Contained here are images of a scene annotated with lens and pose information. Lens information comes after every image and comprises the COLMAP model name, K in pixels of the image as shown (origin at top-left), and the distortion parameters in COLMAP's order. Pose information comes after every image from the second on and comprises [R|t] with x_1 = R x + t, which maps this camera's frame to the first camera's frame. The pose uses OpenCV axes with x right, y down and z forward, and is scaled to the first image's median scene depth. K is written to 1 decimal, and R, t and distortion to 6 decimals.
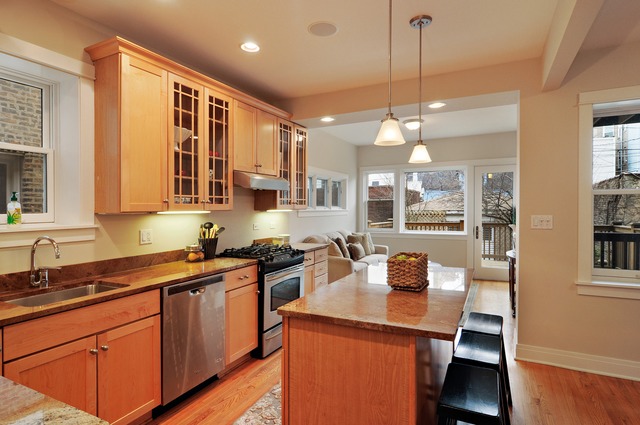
lens RADIAL K [[349.7, 0, 320.0], [0, 349.7, 212.5], [0, 0, 1]] dist [-0.062966, -0.000230]
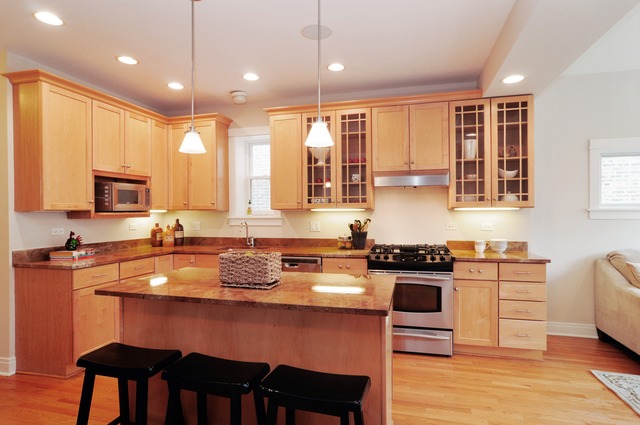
lens RADIAL K [[349.7, 0, 320.0], [0, 349.7, 212.5], [0, 0, 1]] dist [-0.062966, -0.000230]
pose [[0.194407, 0.005146, -0.980908, 0.362243], [-0.010779, 0.999937, 0.003109, 0.002572], [0.980862, 0.009969, 0.194450, 0.279209]]
